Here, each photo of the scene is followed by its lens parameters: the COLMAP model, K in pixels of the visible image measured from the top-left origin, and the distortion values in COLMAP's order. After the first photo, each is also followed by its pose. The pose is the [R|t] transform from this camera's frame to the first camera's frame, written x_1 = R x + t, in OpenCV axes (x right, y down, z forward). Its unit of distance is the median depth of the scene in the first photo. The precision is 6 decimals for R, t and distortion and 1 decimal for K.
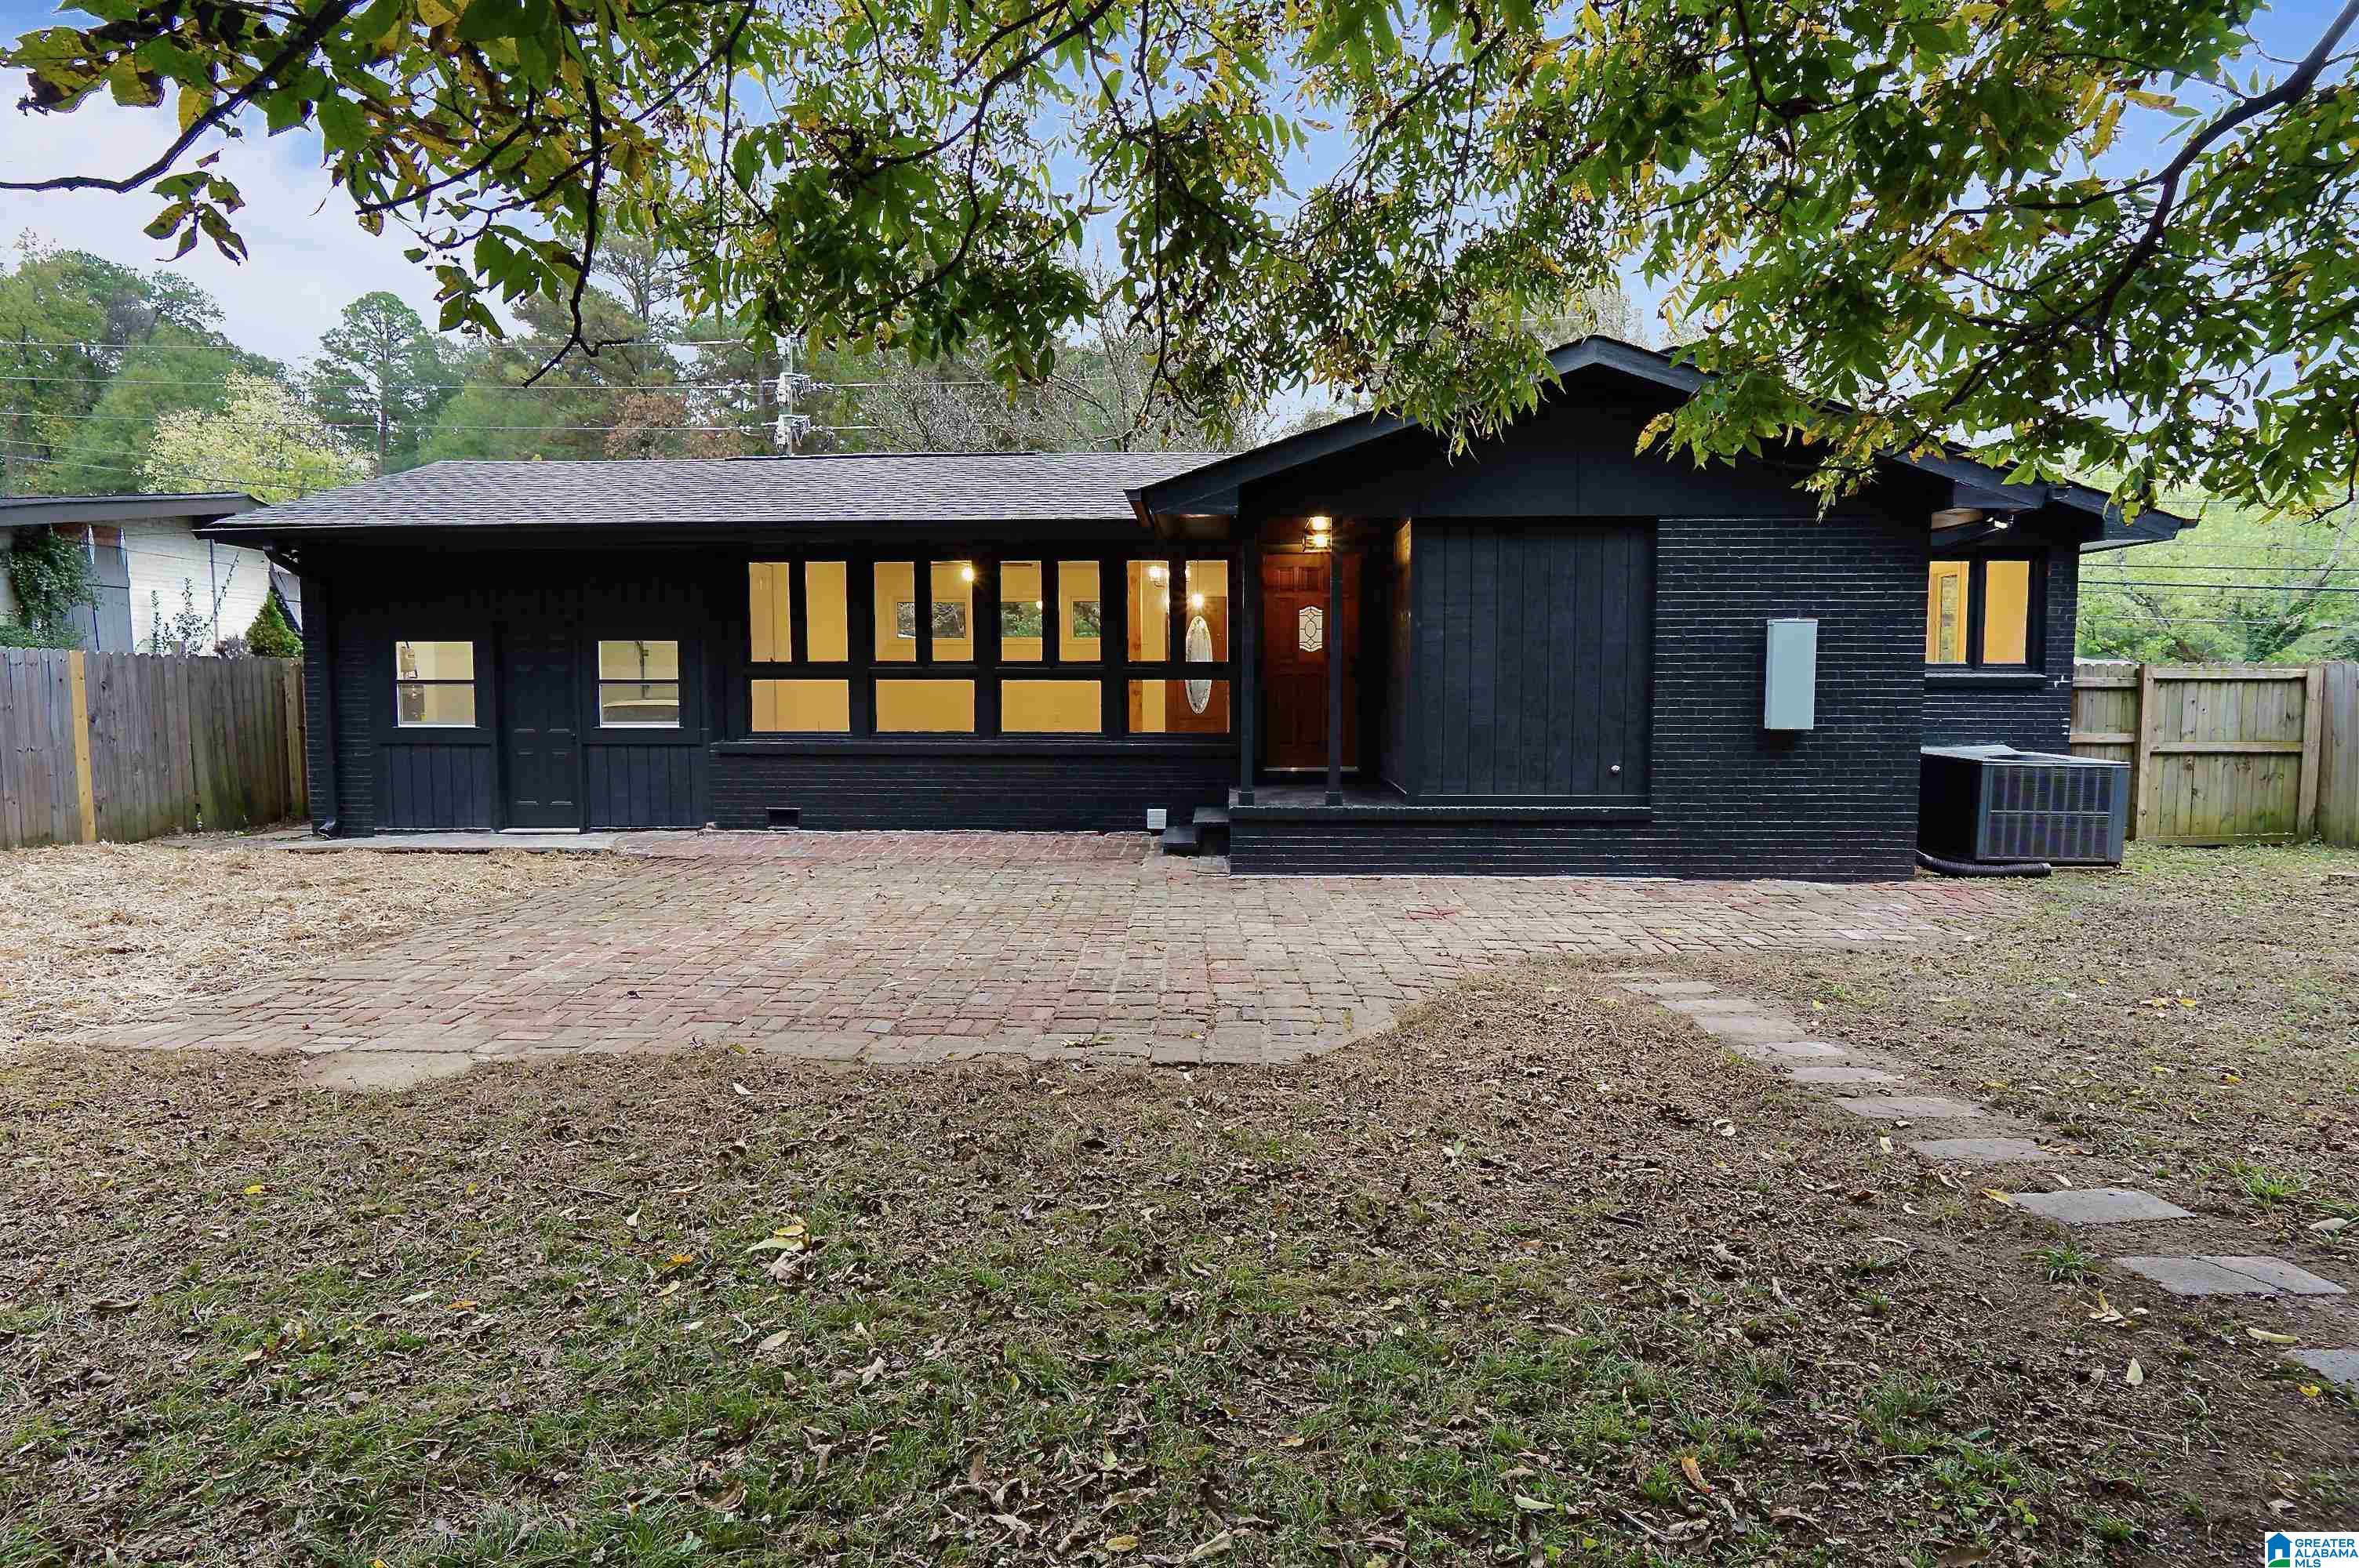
lens RADIAL K [[1278.8, 0, 1179.5], [0, 1278.8, 784.0], [0, 0, 1]] dist [-0.020040, 0.000803]
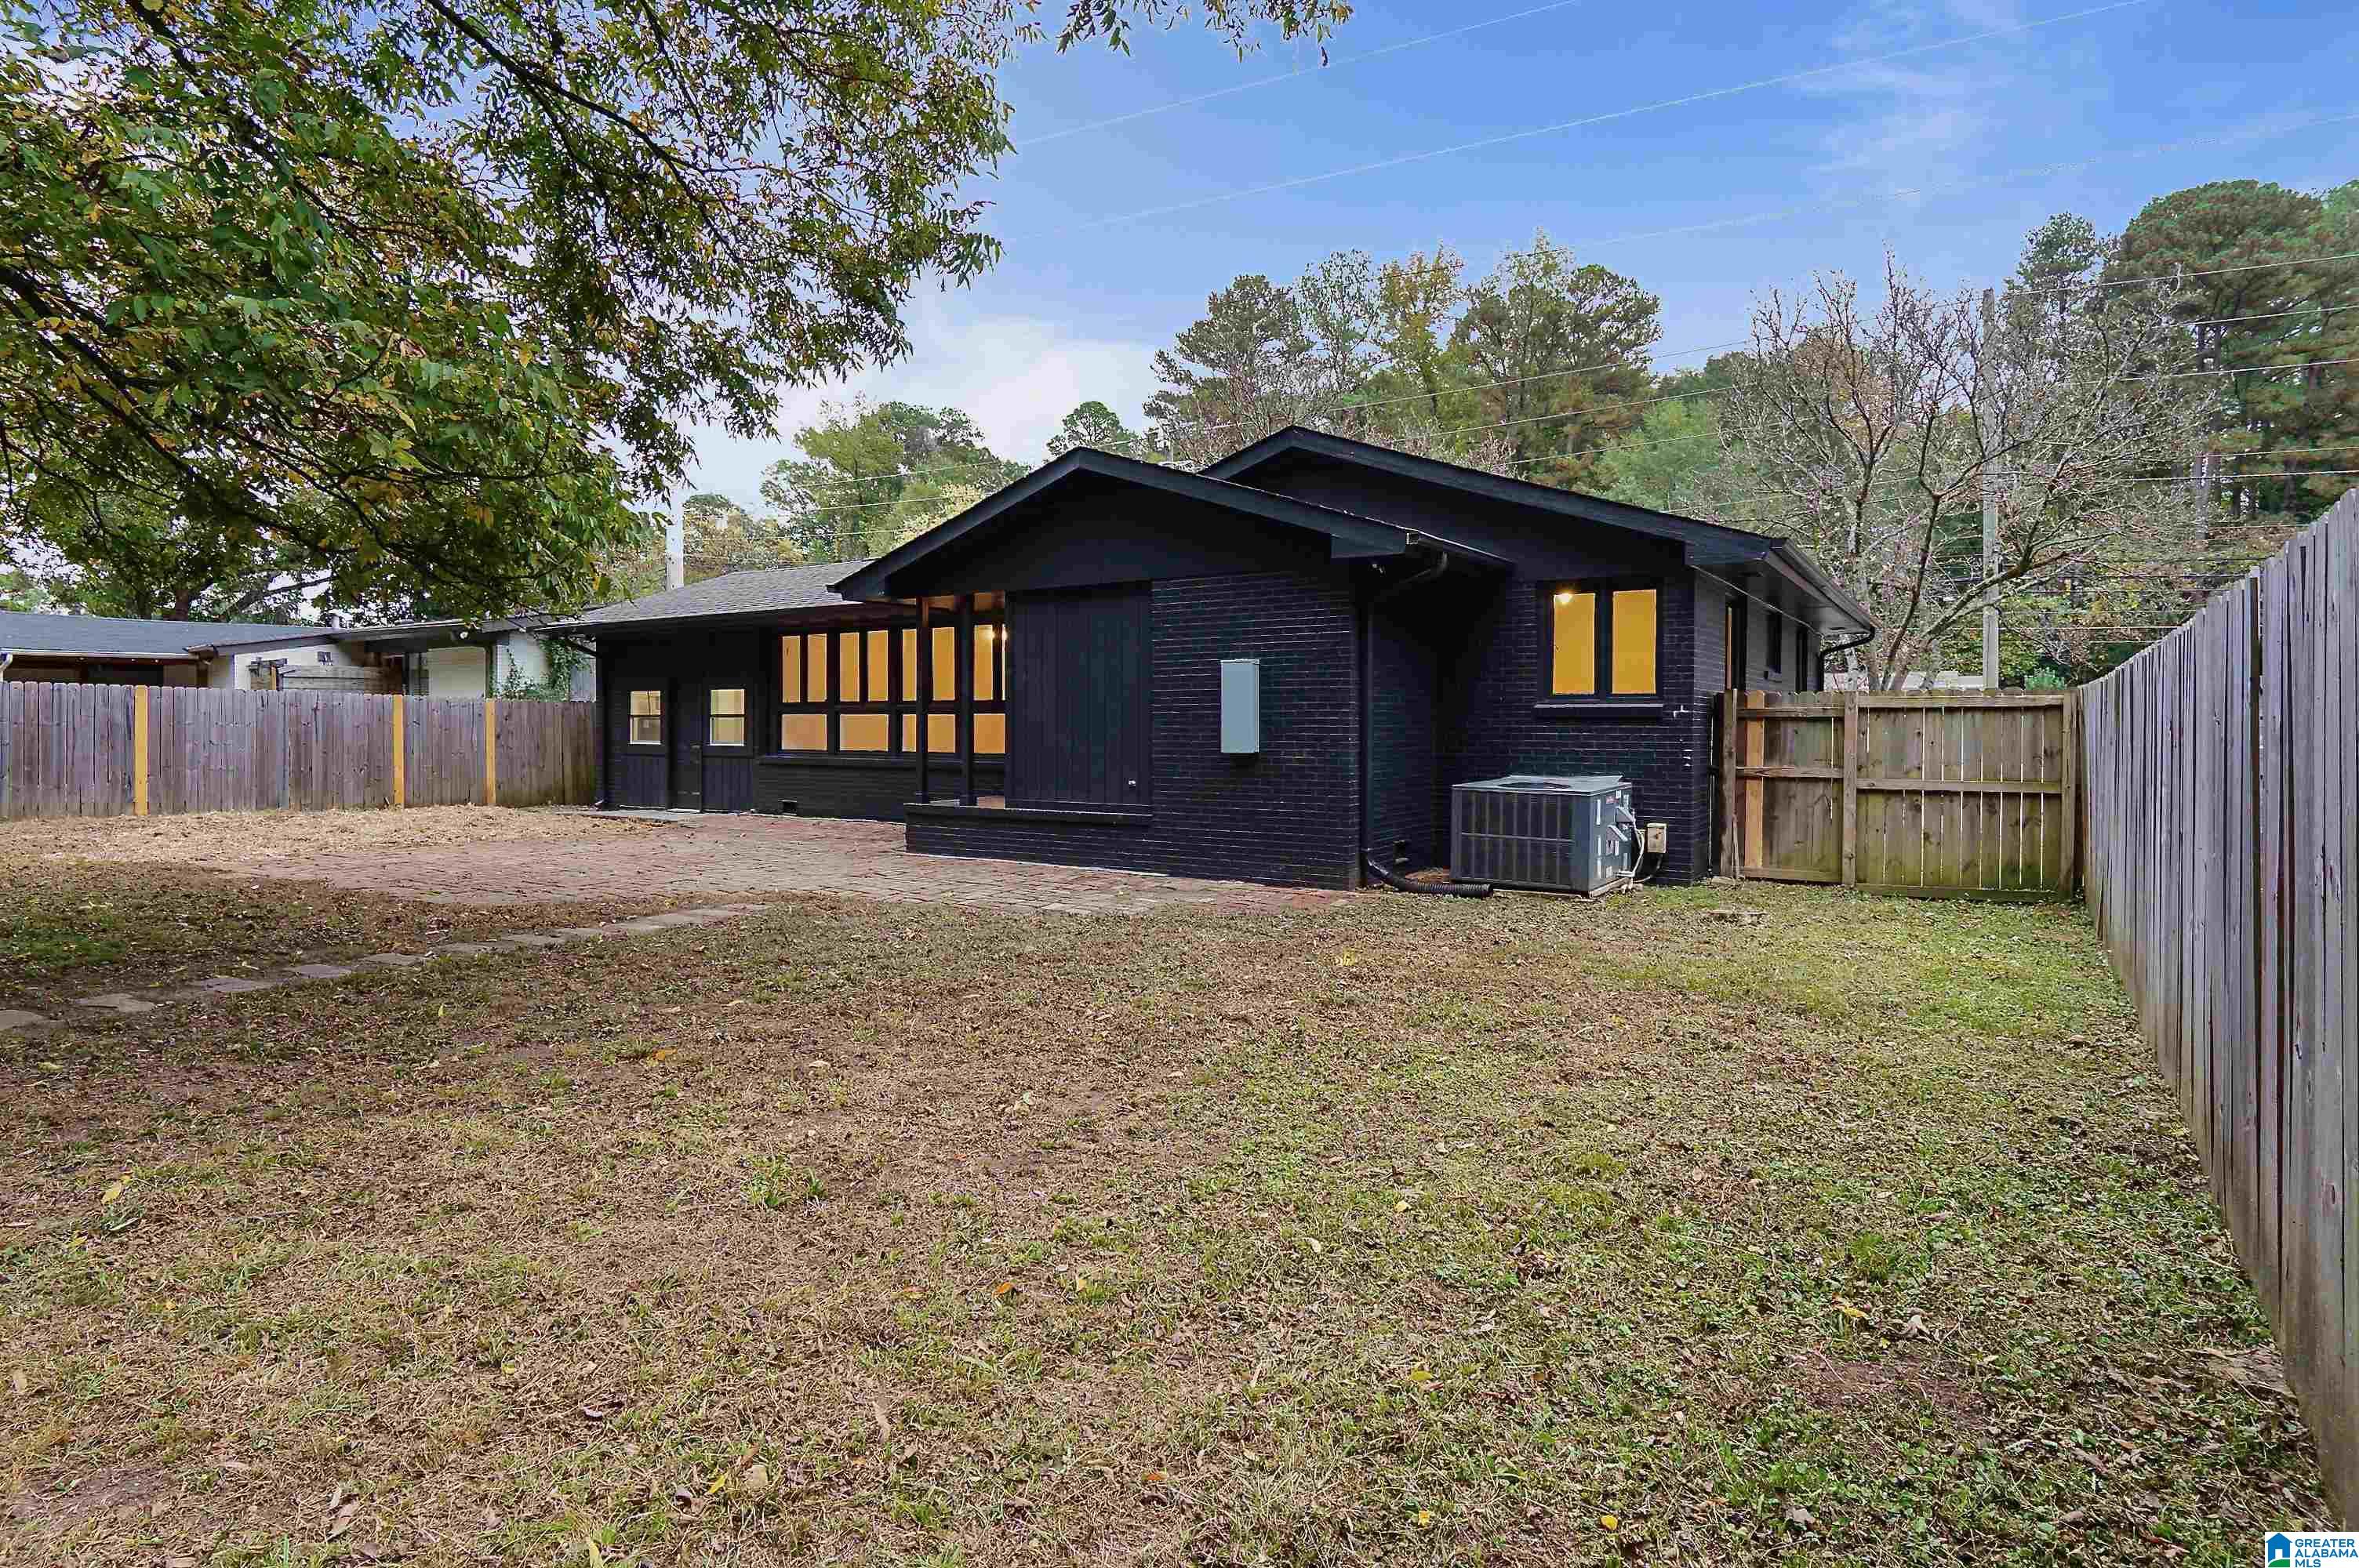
lens RADIAL K [[1294.7, 0, 1190.5], [0, 1294.7, 750.1], [0, 0, 1]] dist [-0.027578, 0.000364]
pose [[0.855178, 0.011421, -0.518208, 0.857942], [-0.039813, 0.998251, -0.043701, 0.006675], [0.516803, 0.058003, 0.854137, -0.034738]]
